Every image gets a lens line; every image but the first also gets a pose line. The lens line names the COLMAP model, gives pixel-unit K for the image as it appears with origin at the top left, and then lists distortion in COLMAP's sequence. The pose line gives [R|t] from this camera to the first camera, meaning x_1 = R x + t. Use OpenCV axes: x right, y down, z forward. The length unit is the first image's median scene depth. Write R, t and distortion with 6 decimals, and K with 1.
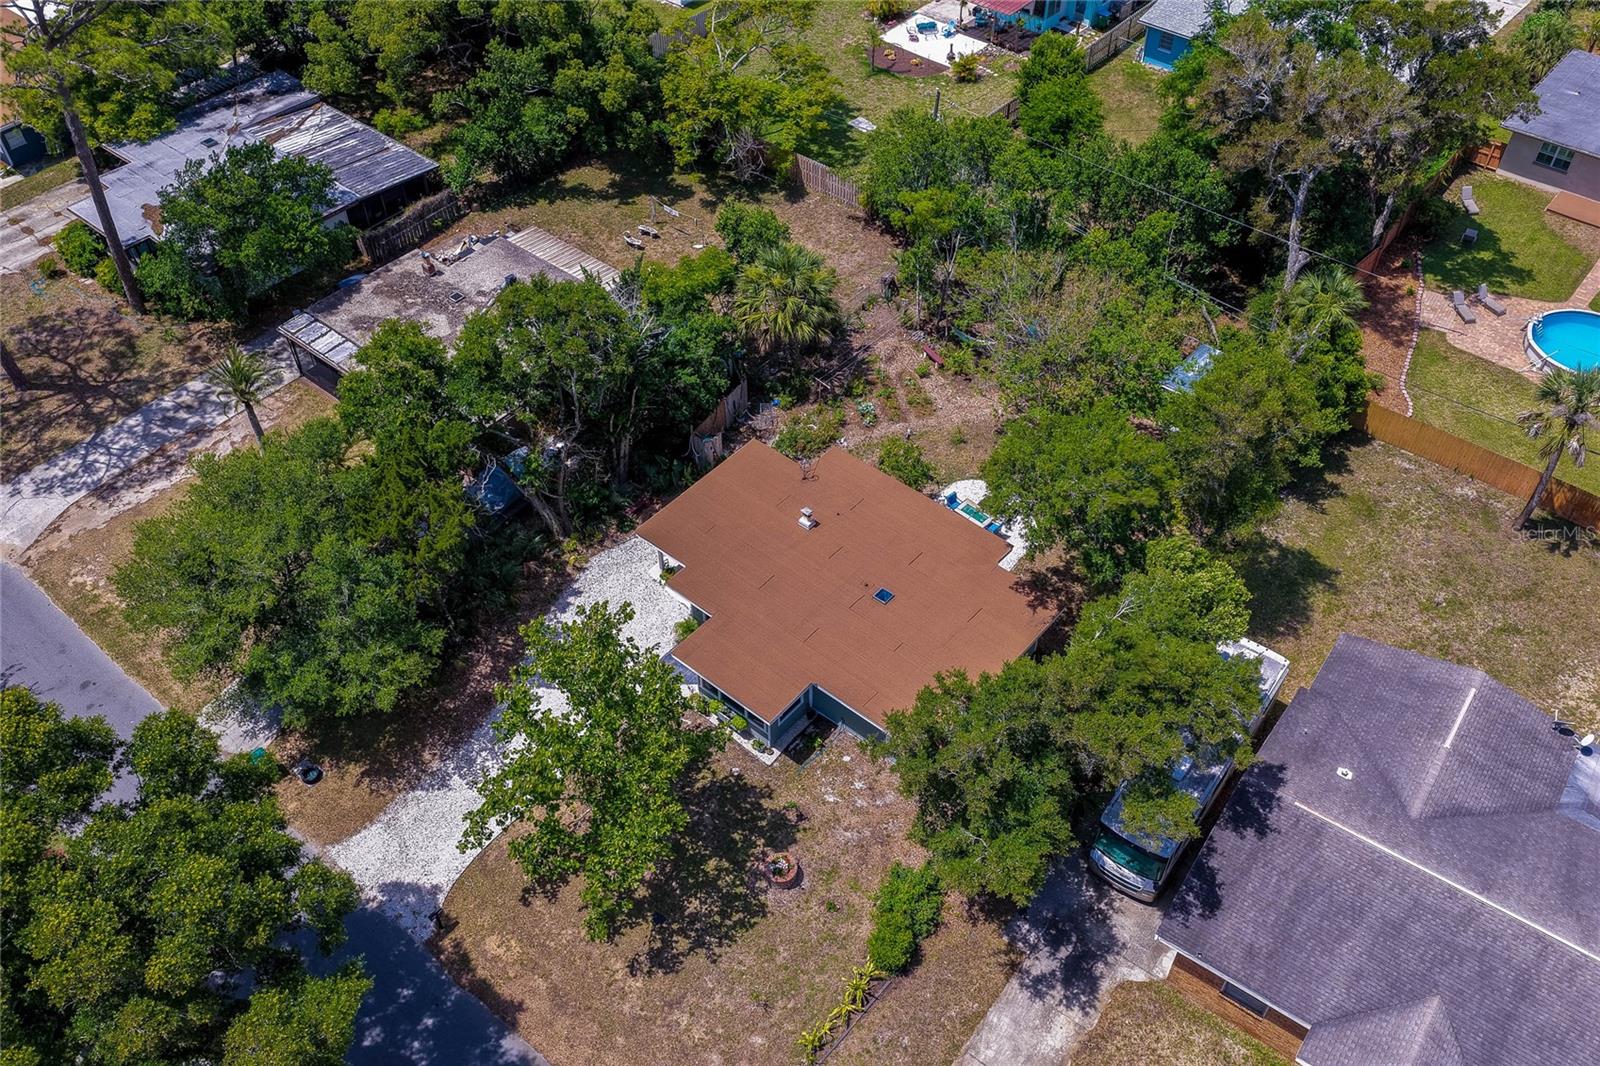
lens RADIAL K [[1332.7, 0, 807.8], [0, 1332.7, 535.6], [0, 0, 1]] dist [0.012019, 0.047853]
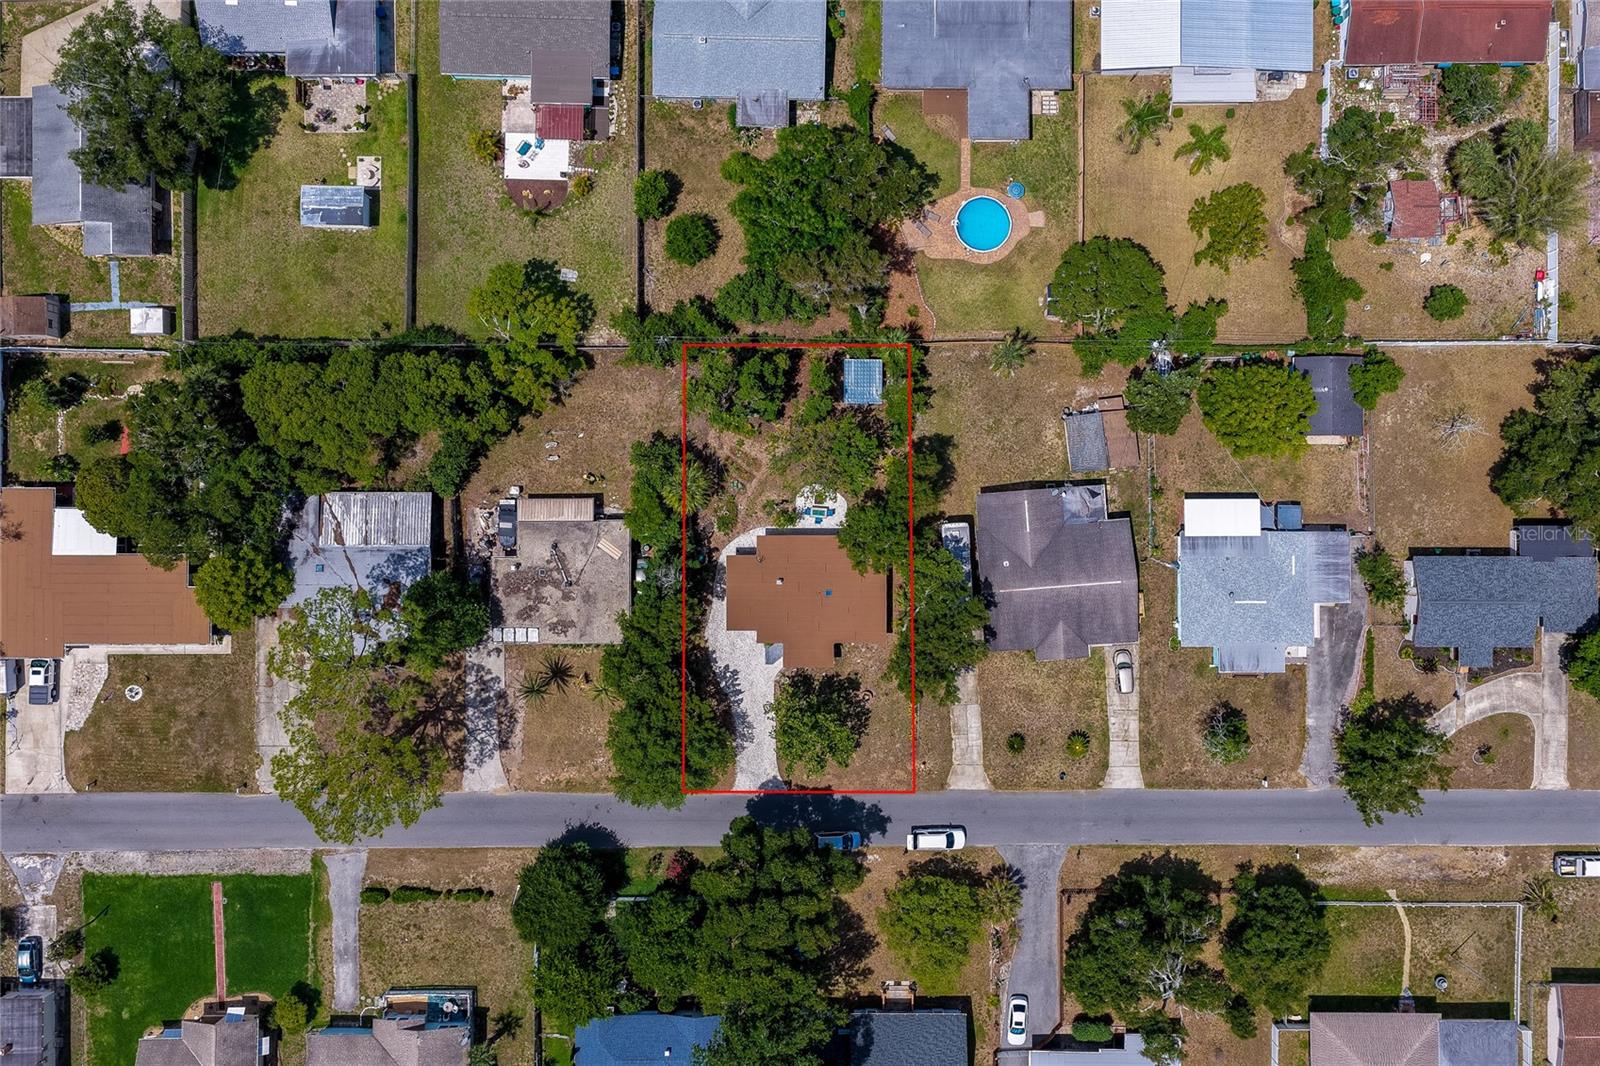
lens RADIAL K [[1332.7, 0, 807.8], [0, 1332.7, 535.6], [0, 0, 1]] dist [0.012019, 0.047853]
pose [[0.767076, -0.641320, 0.017413, 0.038240], [0.455722, 0.563787, 0.688812, -1.305381], [-0.451566, -0.520436, 0.724731, -0.551643]]
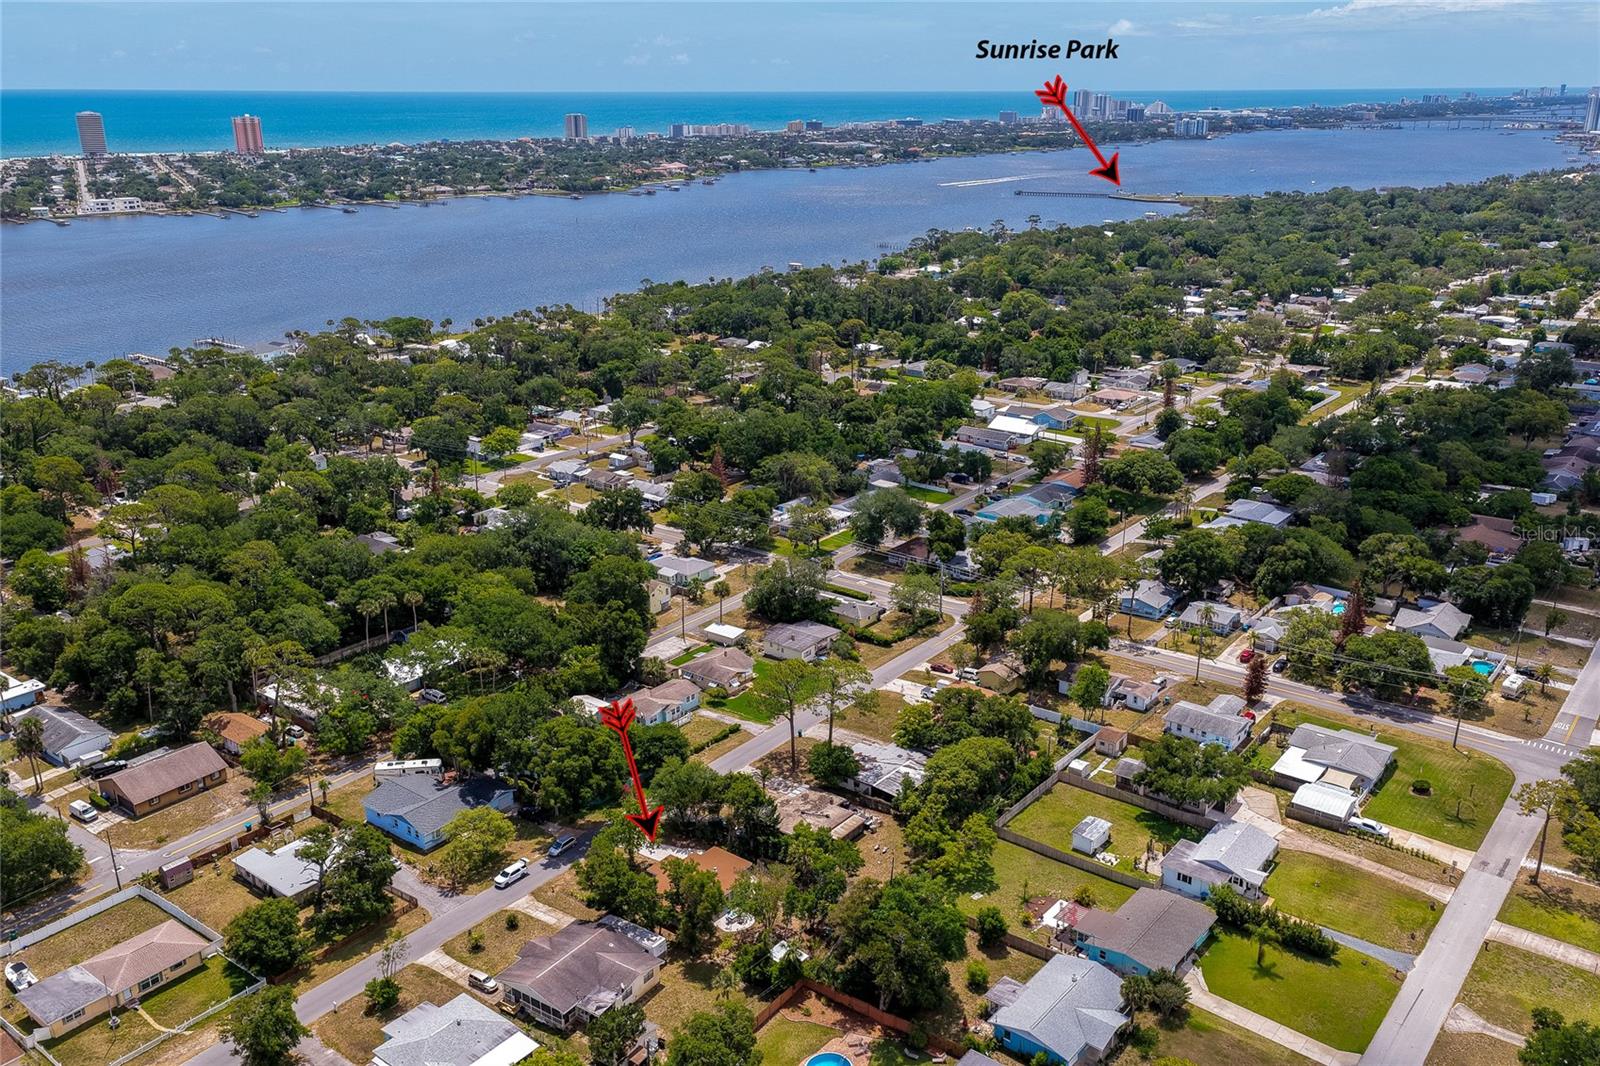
lens RADIAL K [[1332.7, 0, 807.8], [0, 1332.7, 535.6], [0, 0, 1]] dist [0.012019, 0.047853]
pose [[0.037950, 0.317856, -0.947379, 2.363467], [-0.722712, 0.663466, 0.193650, -1.120608], [0.690107, 0.677333, 0.254897, -0.243234]]
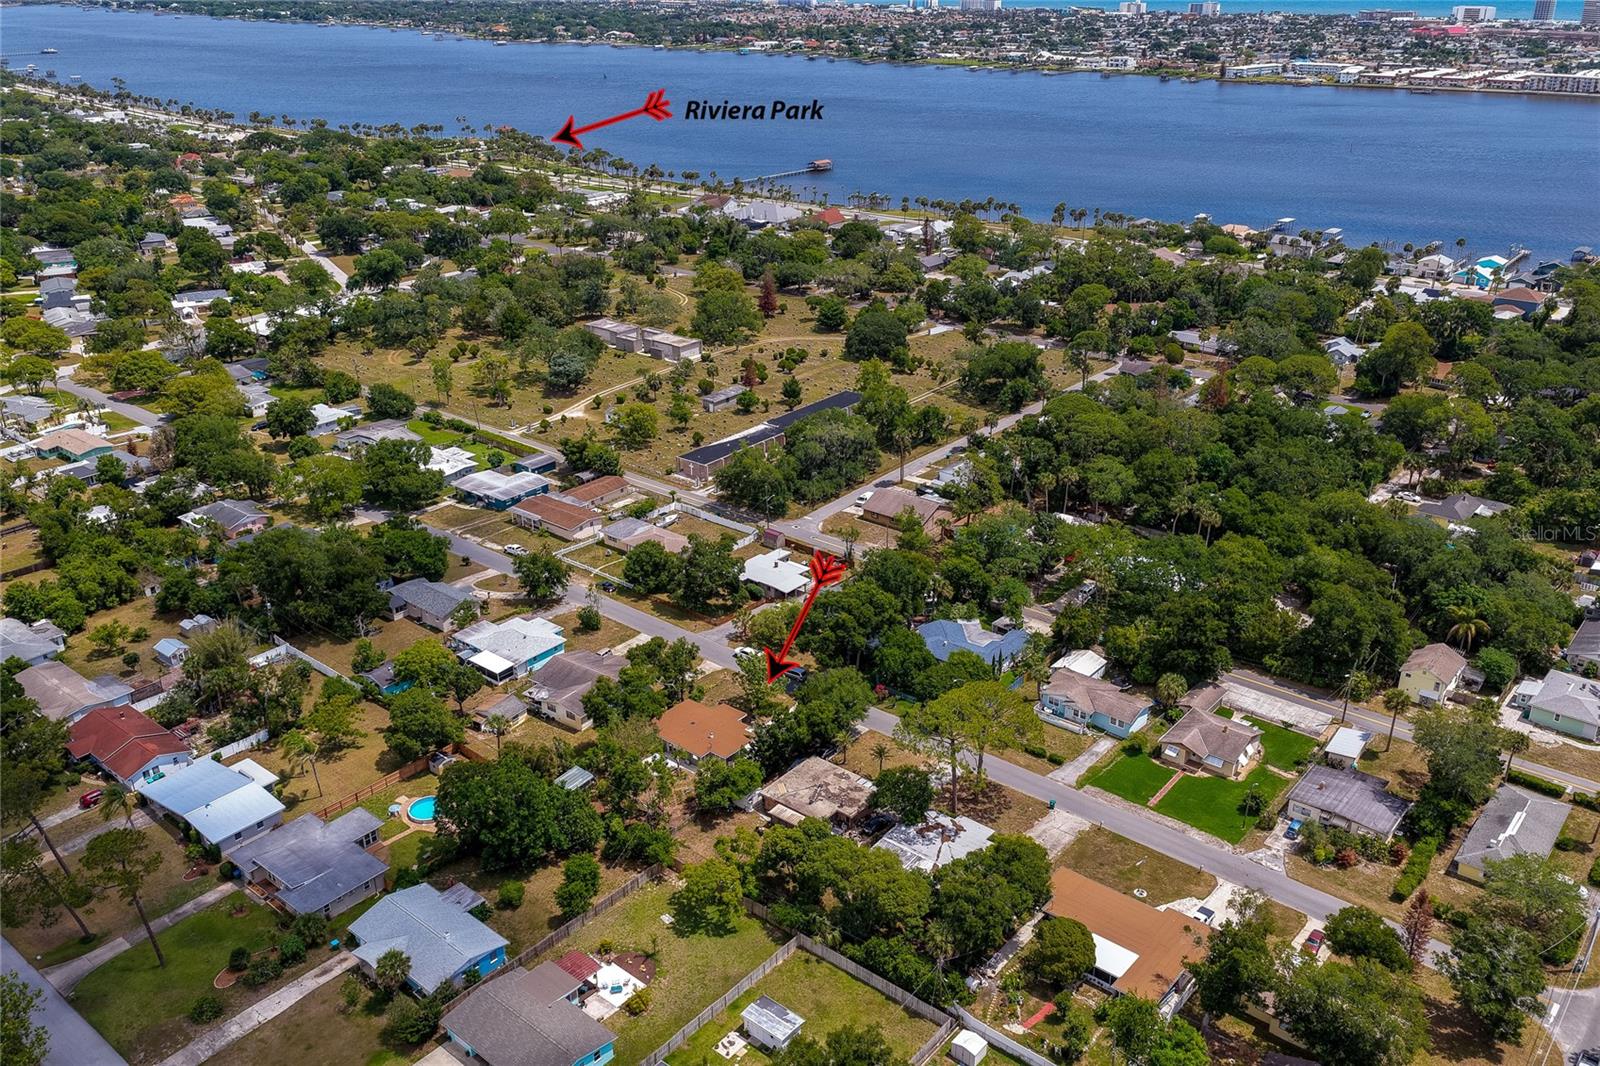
lens RADIAL K [[1332.7, 0, 807.8], [0, 1332.7, 535.6], [0, 0, 1]] dist [0.012019, 0.047853]
pose [[-0.999952, 0.006254, -0.007560, -0.185119], [-0.004998, 0.338402, 0.940989, -2.796466], [0.008443, 0.940981, -0.338354, 1.337083]]
